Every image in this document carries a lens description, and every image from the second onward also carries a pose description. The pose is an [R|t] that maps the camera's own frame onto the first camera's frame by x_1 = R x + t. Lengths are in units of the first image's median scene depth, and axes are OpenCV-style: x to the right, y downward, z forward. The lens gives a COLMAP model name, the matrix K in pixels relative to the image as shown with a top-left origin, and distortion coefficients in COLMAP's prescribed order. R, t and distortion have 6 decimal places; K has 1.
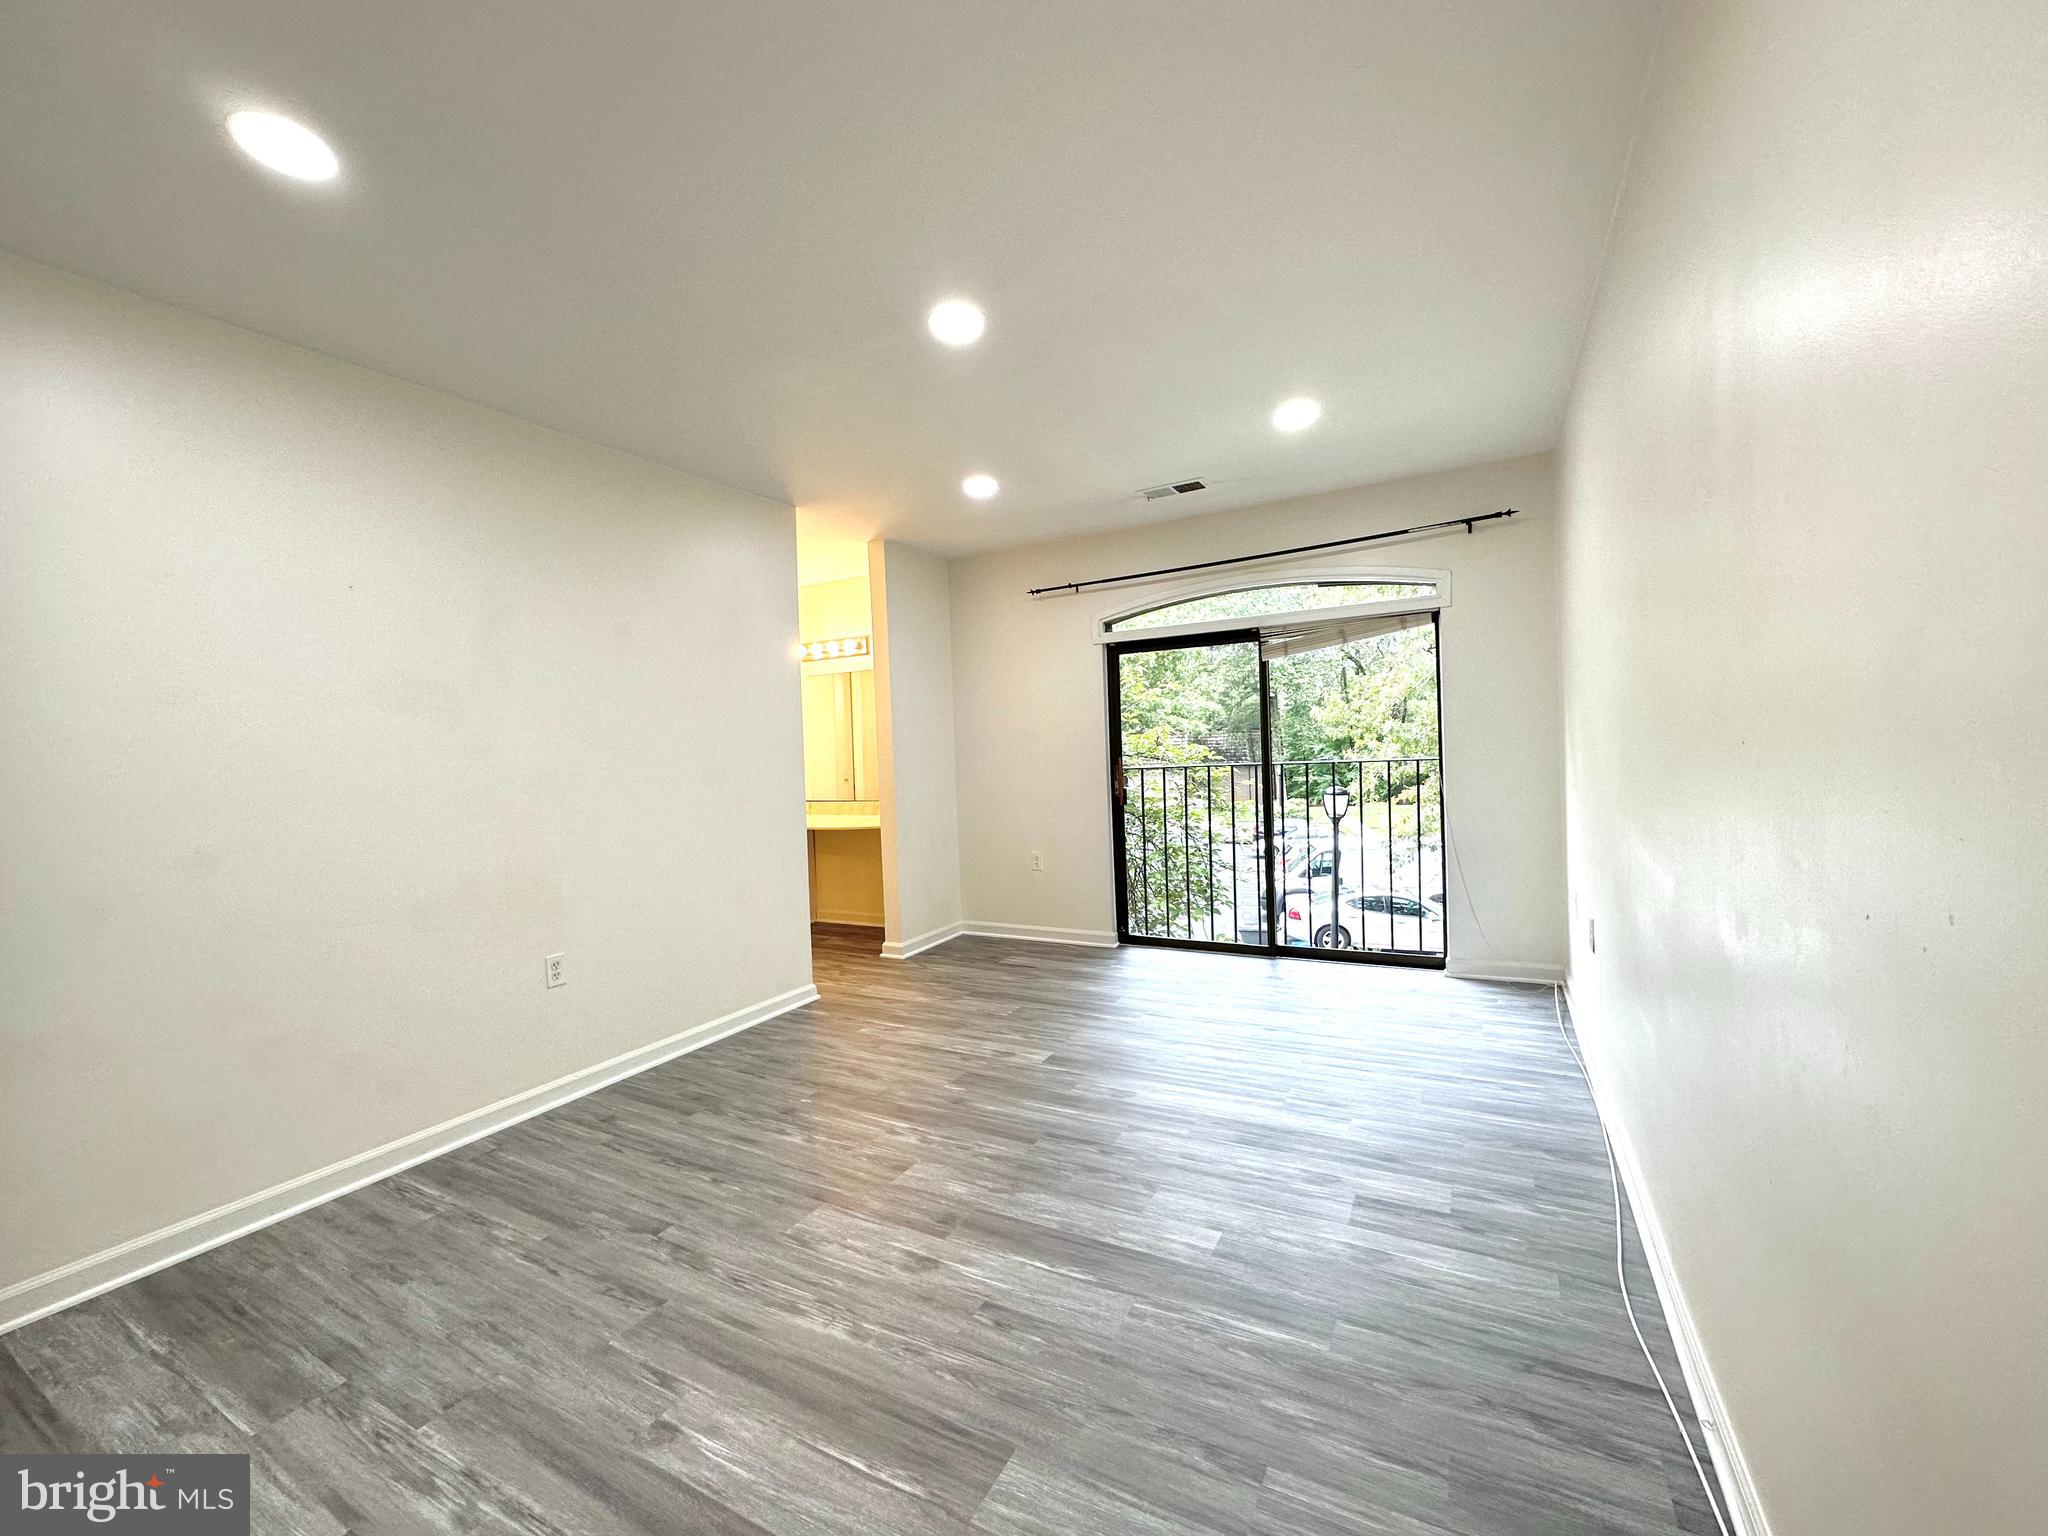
lens RADIAL K [[817.5, 0, 1020.8], [0, 817.5, 757.7], [0, 0, 1]] dist [-0.001001, 0.001063]
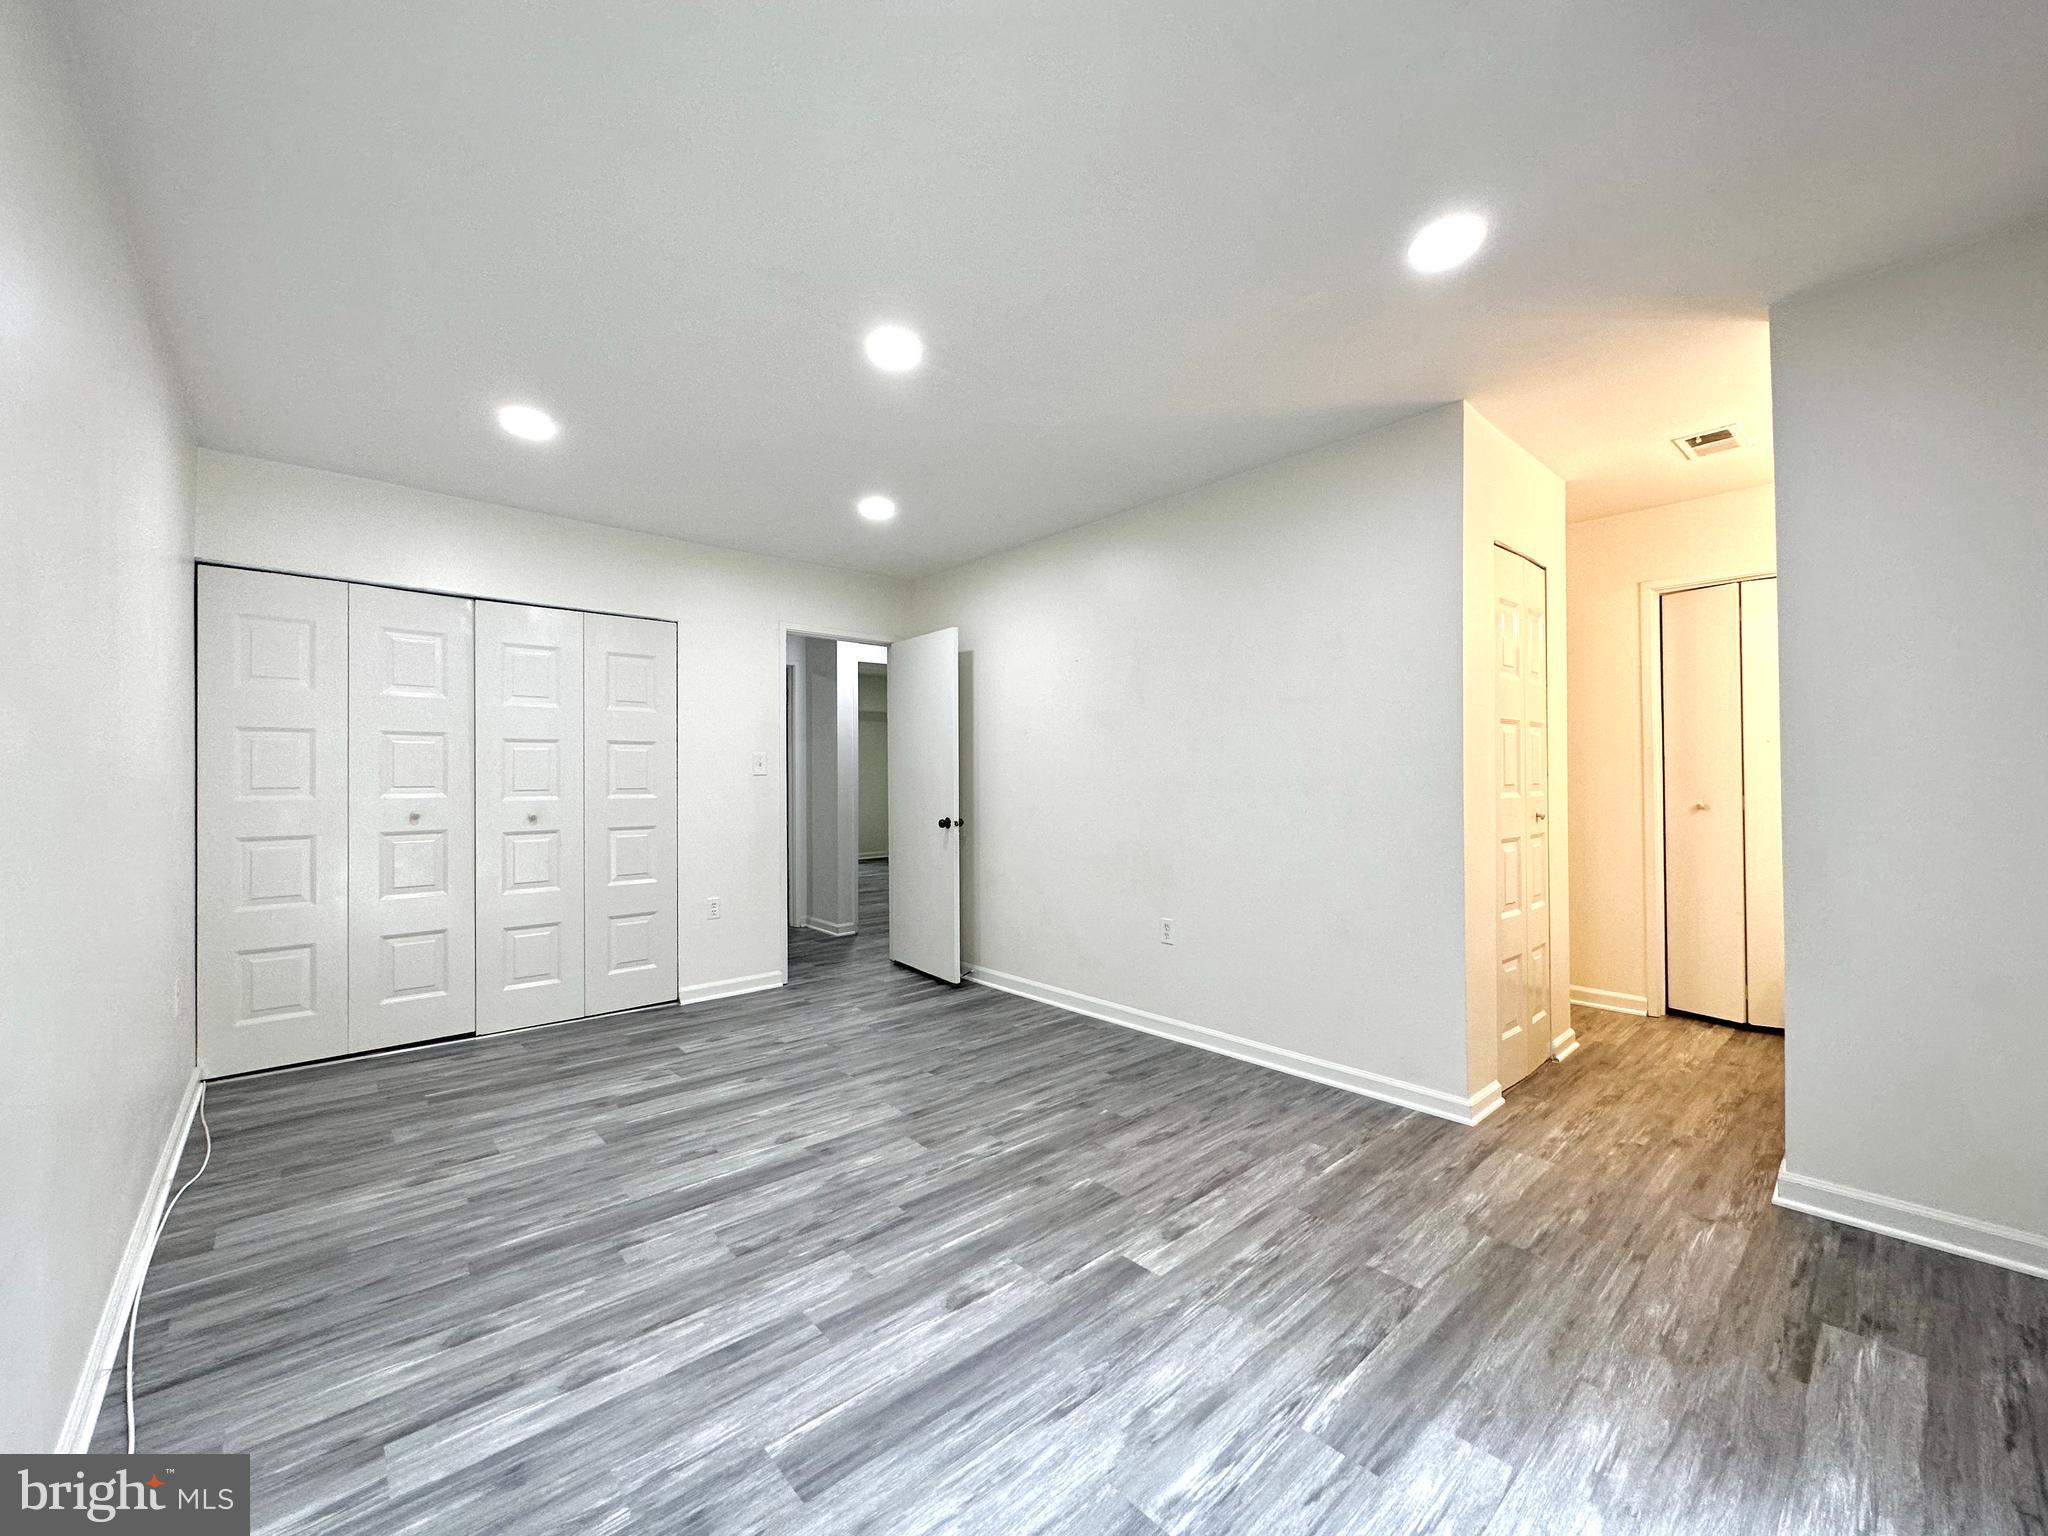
lens RADIAL K [[817.5, 0, 1027.8], [0, 817.5, 766.9], [0, 0, 1]] dist [-0.001001, 0.001063]
pose [[-0.323858, 0.033103, -0.945526, 0.735435], [0.011492, 0.999452, 0.031055, -0.036782], [0.946036, -0.000808, -0.324061, 1.297934]]
